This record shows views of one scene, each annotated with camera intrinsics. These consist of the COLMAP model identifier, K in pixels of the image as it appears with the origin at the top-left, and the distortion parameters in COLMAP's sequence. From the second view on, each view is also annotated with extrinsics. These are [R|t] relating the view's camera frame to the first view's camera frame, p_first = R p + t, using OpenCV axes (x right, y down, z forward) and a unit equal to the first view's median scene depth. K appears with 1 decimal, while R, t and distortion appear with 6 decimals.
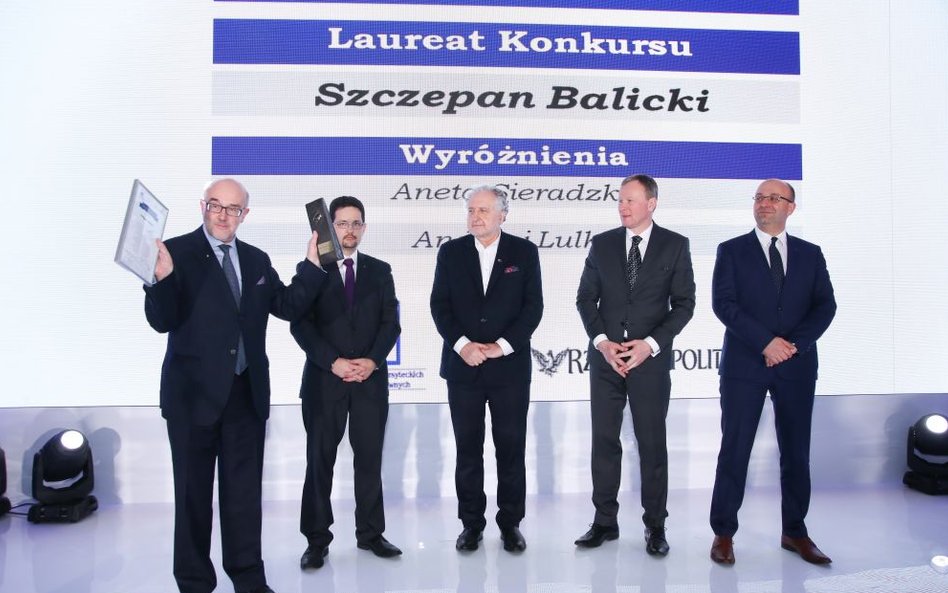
lens RADIAL K [[689.5, 0, 473.6], [0, 689.5, 301.6], [0, 0, 1]] dist [-0.069885, 0.021382]
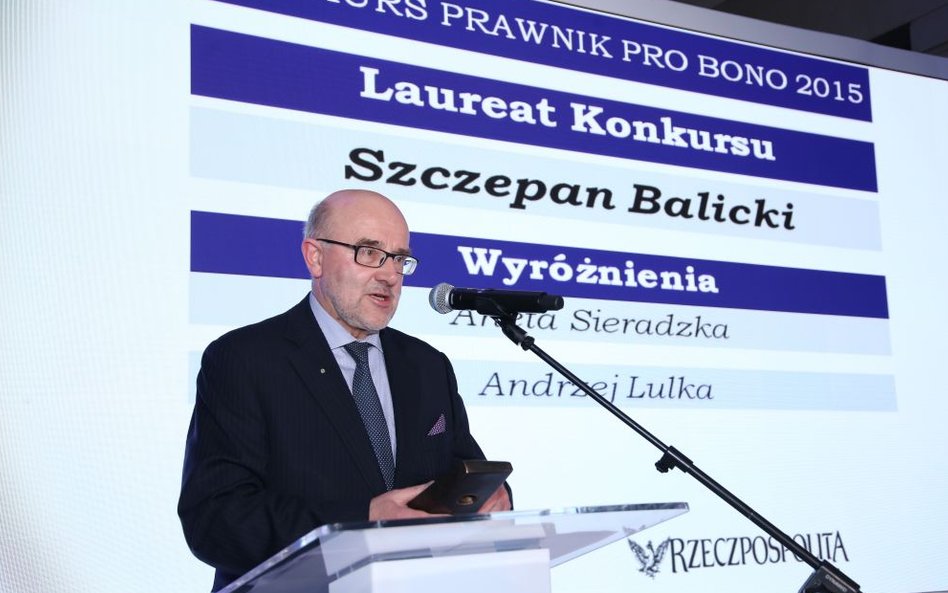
lens RADIAL K [[1172.2, 0, 472.7], [0, 1172.2, 295.9], [0, 0, 1]] dist [0.116003, 0.000000]
pose [[0.892035, 0.051422, 0.449031, -0.621137], [0.020396, 0.987914, -0.153653, 0.003307], [-0.451505, 0.146222, 0.880206, -0.043581]]
